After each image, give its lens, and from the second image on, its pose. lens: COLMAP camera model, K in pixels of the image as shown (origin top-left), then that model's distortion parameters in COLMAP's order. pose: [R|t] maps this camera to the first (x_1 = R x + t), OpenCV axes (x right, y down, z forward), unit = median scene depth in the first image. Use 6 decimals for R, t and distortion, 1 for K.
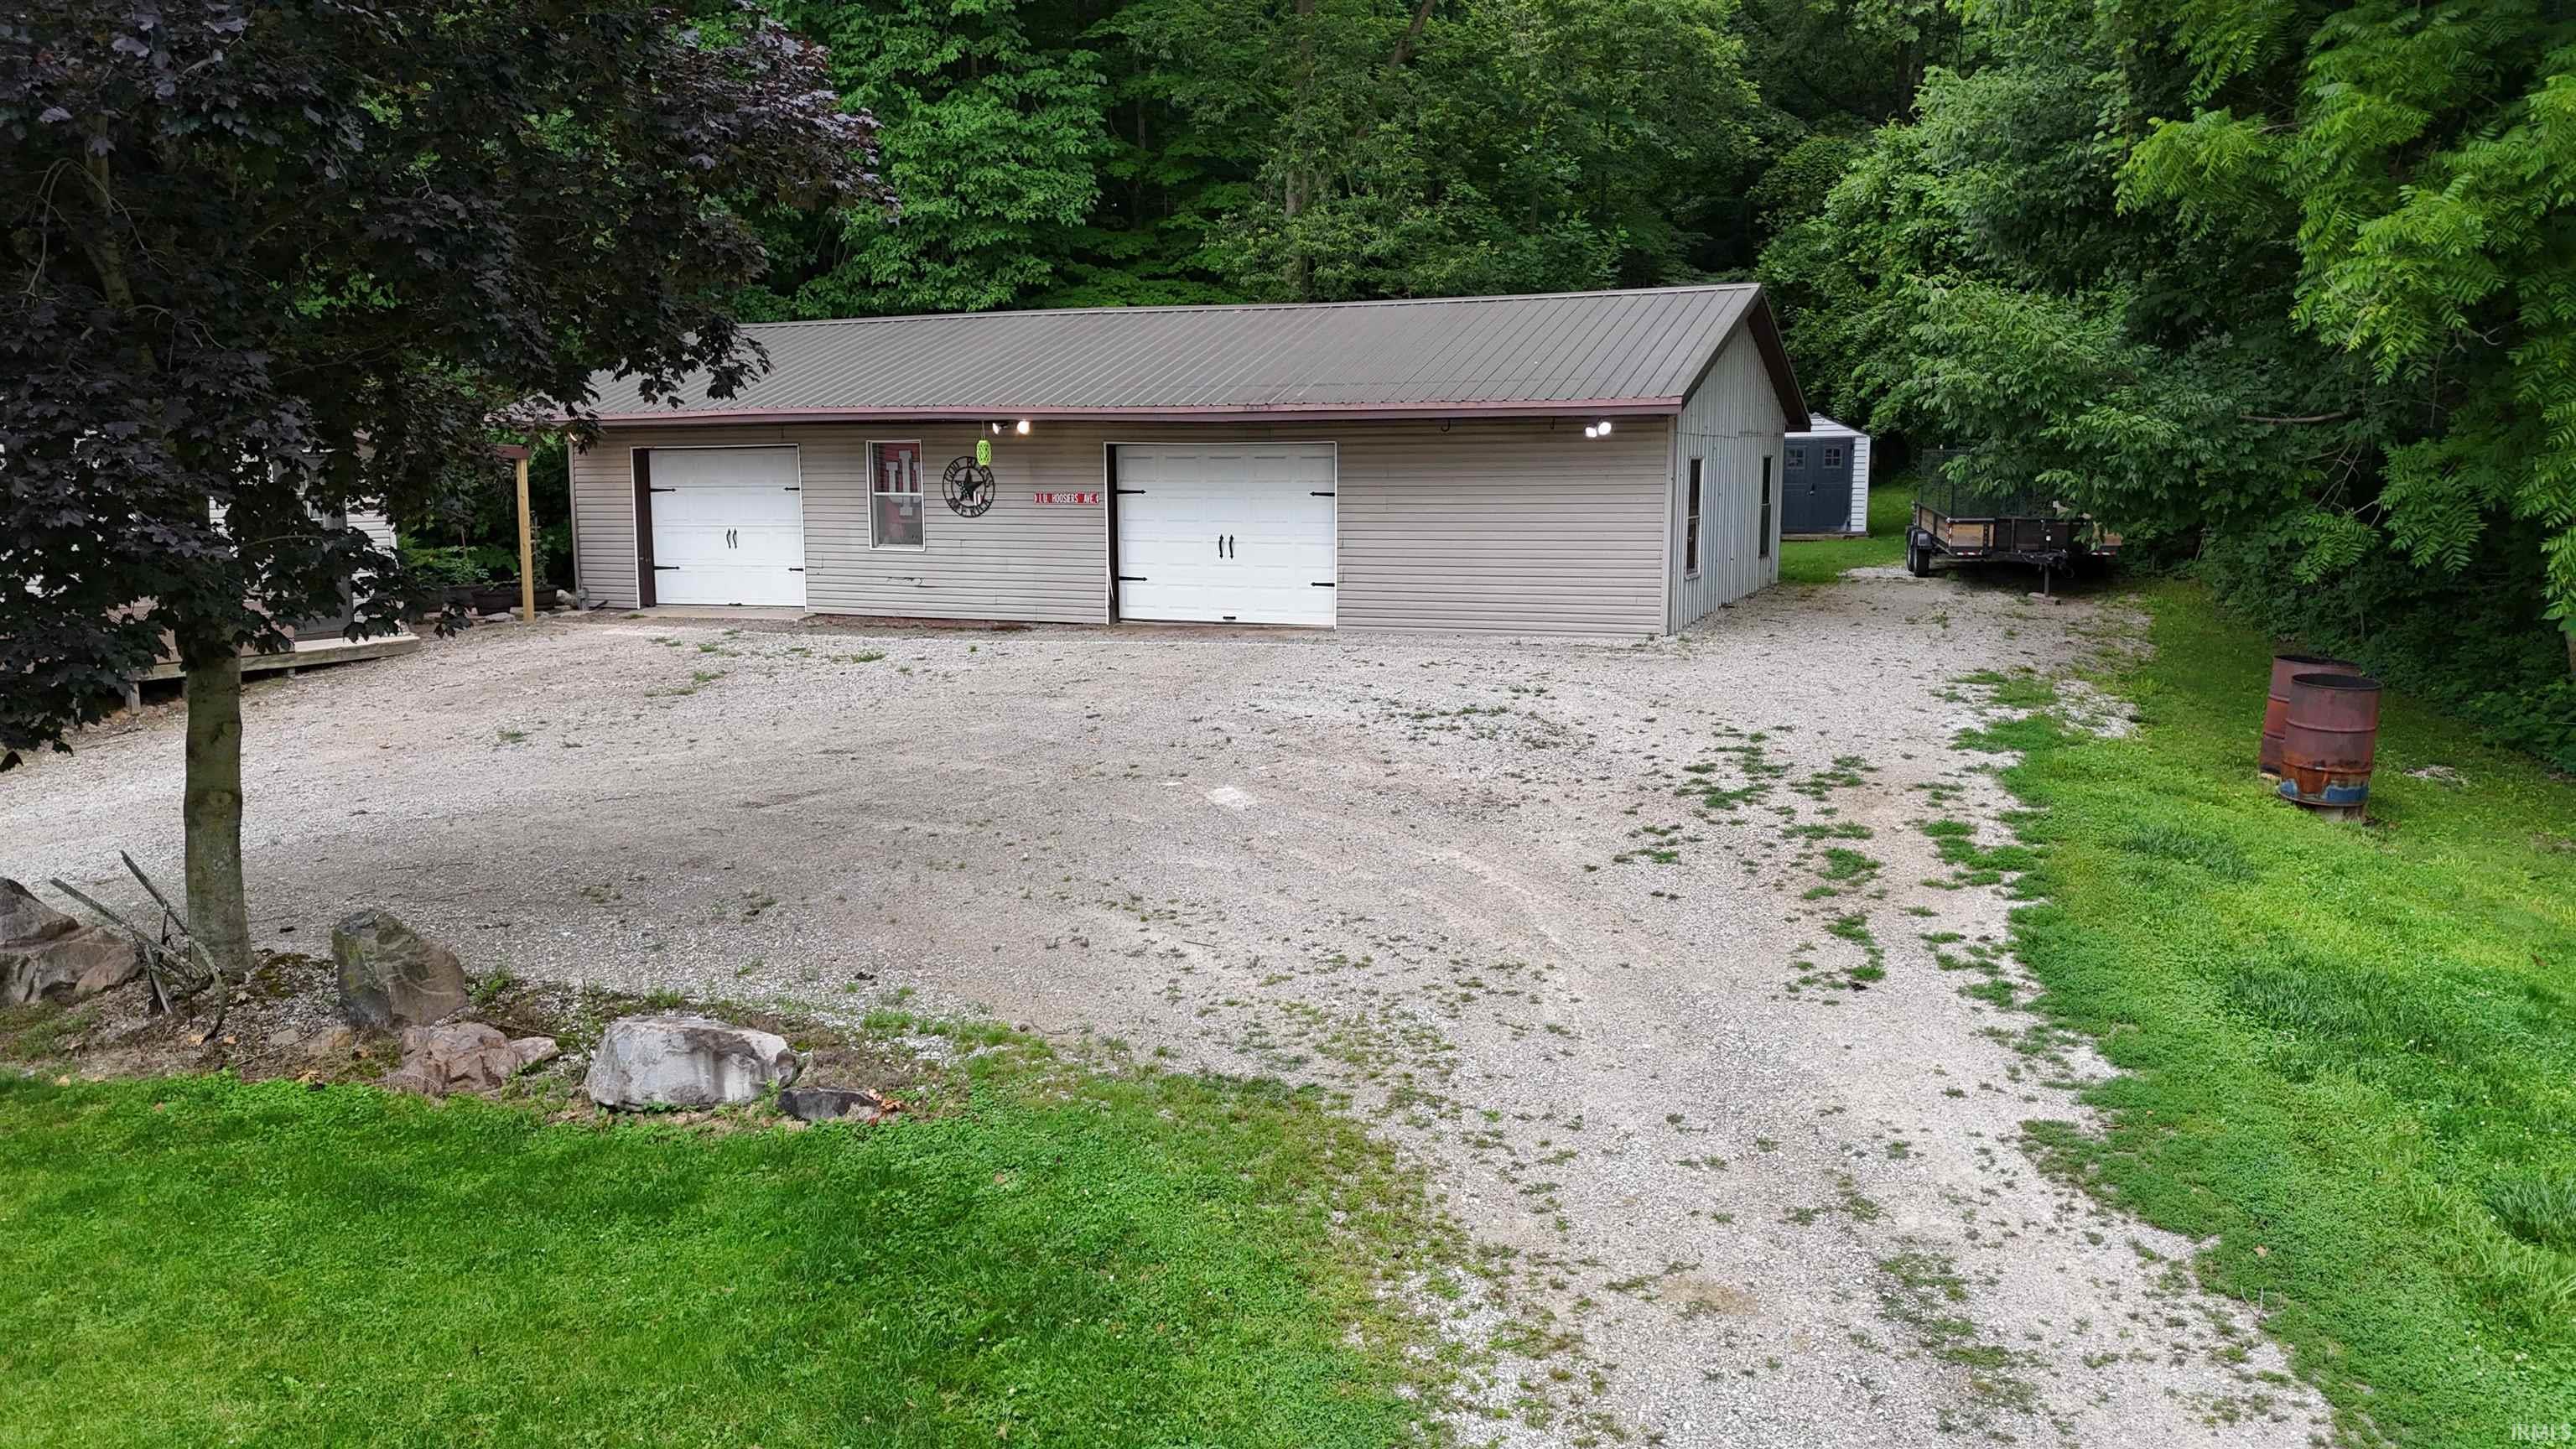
lens RADIAL K [[1859.2, 0, 1288.0], [0, 1859.2, 724.5], [0, 0, 1]] dist [0.172172, -0.395151]
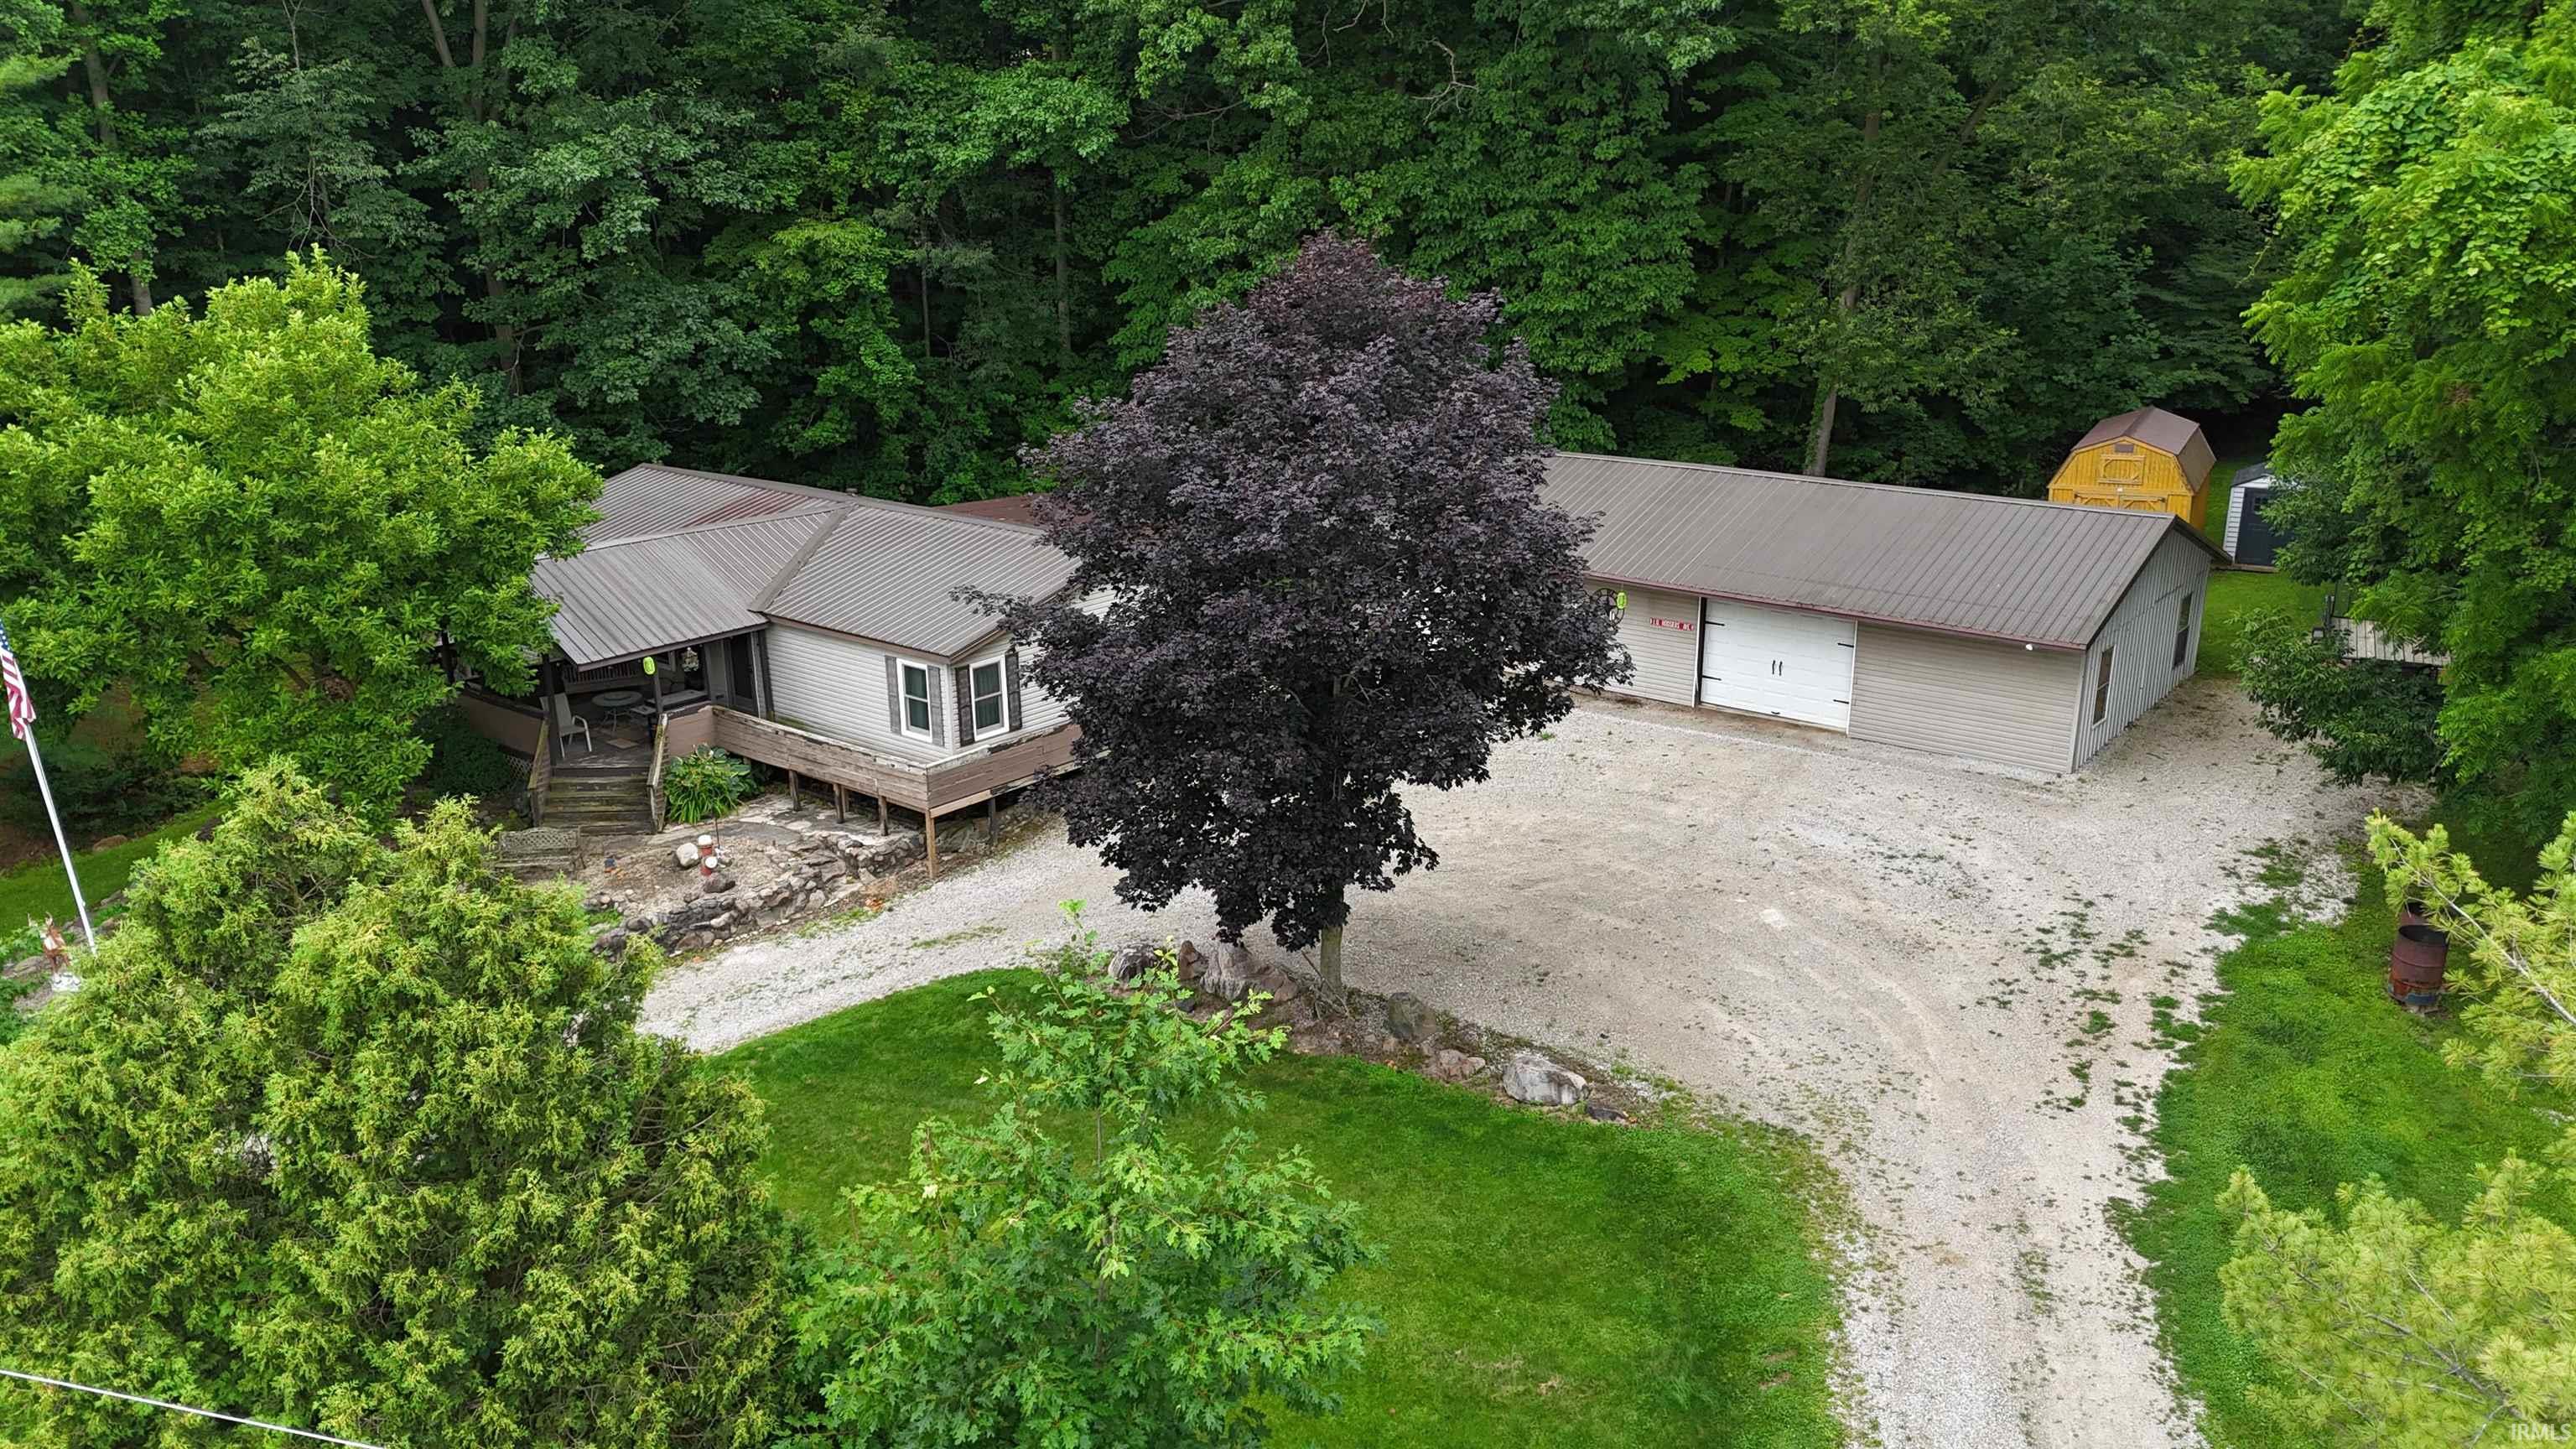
lens RADIAL K [[1871.6, 0, 1300.9], [0, 1871.6, 715.9], [0, 0, 1]] dist [0.038728, -0.001071]
pose [[0.964719, 0.078145, -0.251418, -0.043277], [-0.038352, 0.986461, 0.159446, -0.613305], [0.260474, -0.144178, 0.954655, -1.231660]]
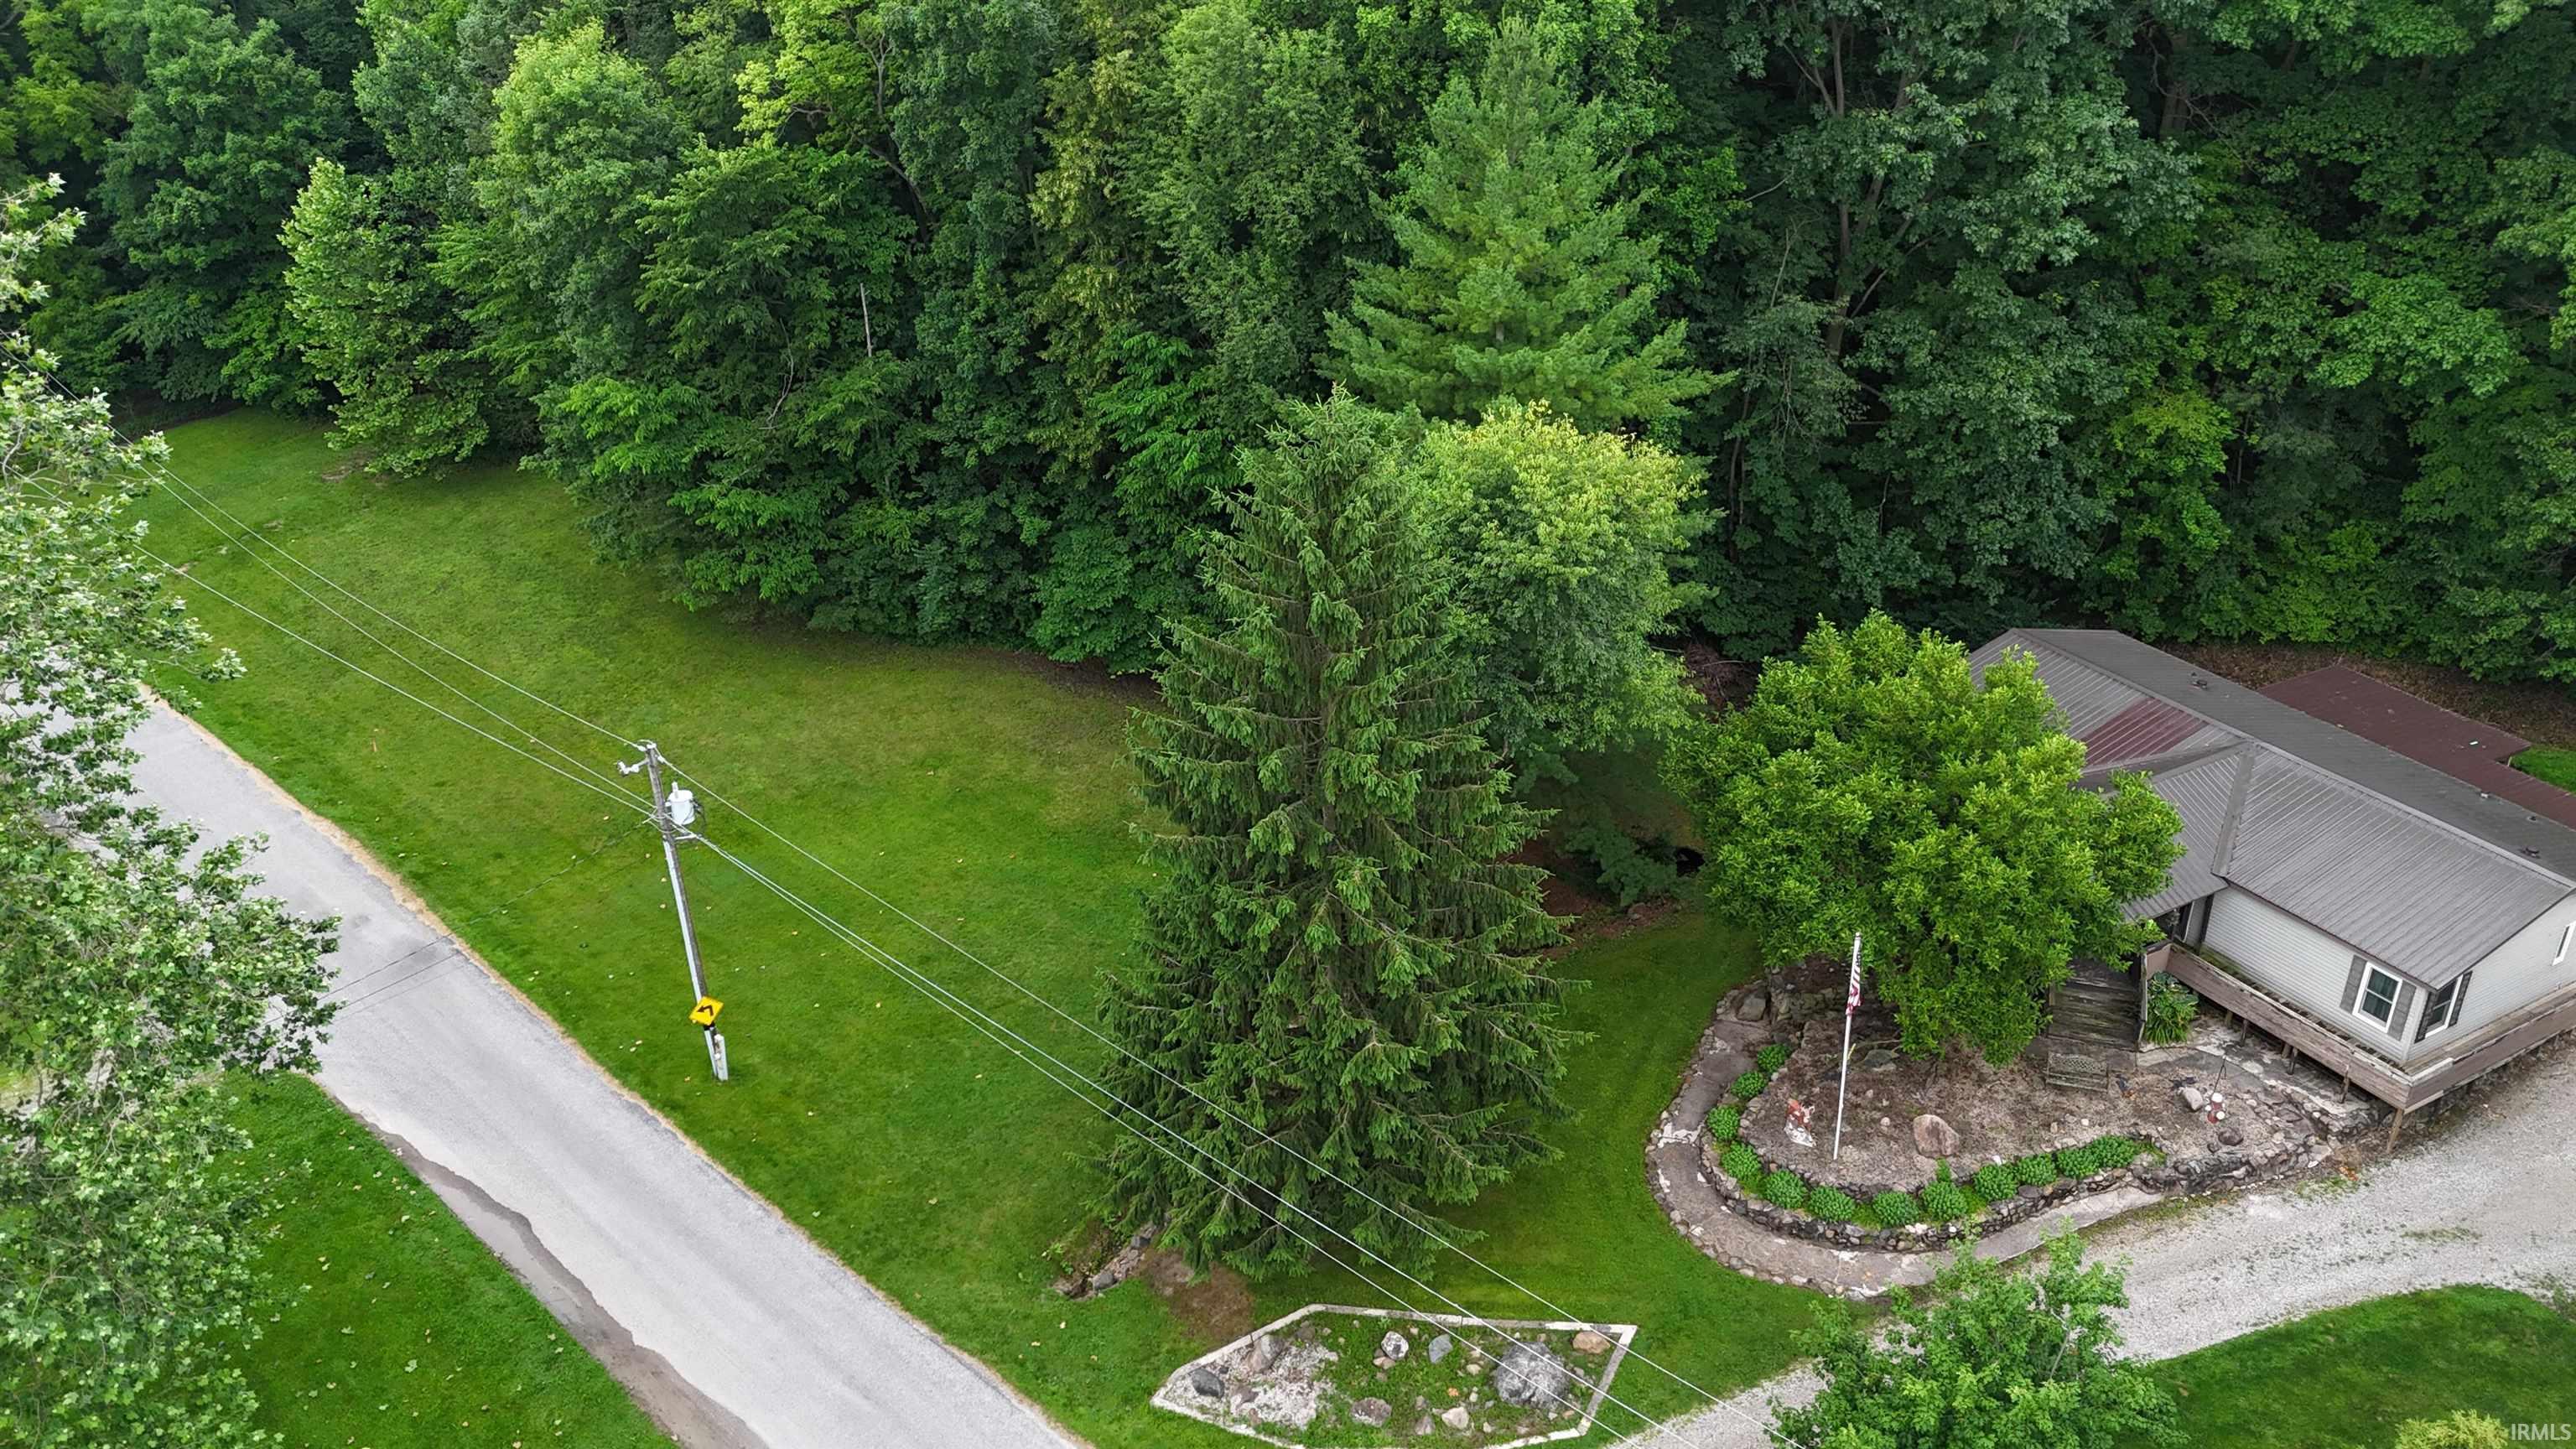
lens RADIAL K [[1926.2, 0, 1301.3], [0, 1926.2, 717.6], [0, 0, 1]] dist [0.074163, -0.074302]
pose [[0.803817, 0.272882, -0.528596, -1.234728], [-0.077071, 0.928863, 0.362316, -1.935816], [0.589863, -0.250496, 0.767668, -2.689763]]
